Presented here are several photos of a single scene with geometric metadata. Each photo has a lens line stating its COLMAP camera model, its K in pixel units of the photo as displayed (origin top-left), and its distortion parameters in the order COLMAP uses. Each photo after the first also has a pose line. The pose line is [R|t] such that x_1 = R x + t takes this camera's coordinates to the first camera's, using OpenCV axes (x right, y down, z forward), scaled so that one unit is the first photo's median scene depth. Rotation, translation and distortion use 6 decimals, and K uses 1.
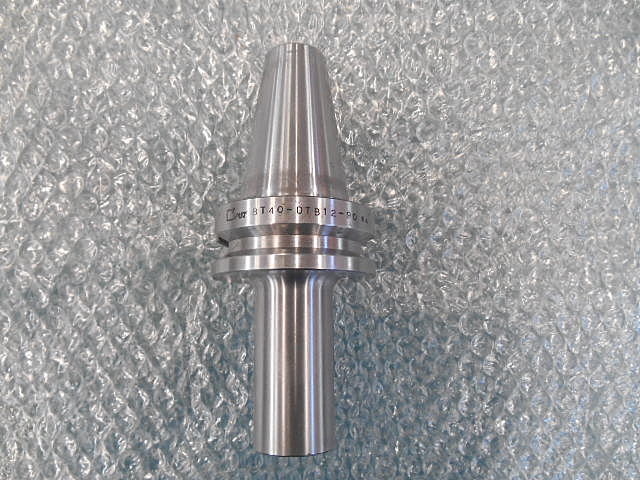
lens RADIAL K [[486.5, 0, 320.2], [0, 486.5, 243.6], [0, 0, 1]] dist [0.024161, 0.000920]
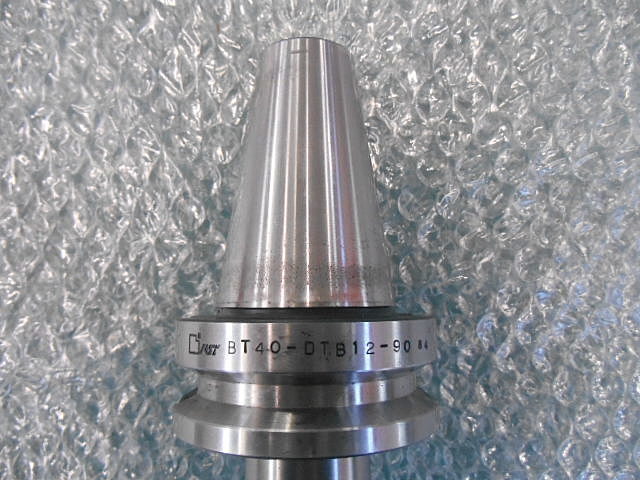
lens RADIAL K [[486.5, 0, 315.0], [0, 486.5, 234.8], [0, 0, 1]] dist [0.024161, 0.000920]
pose [[0.997843, -0.011950, -0.064544, -0.000652], [0.016567, 0.997304, 0.071487, -0.189340], [0.063515, -0.072402, 0.995351, 0.333886]]
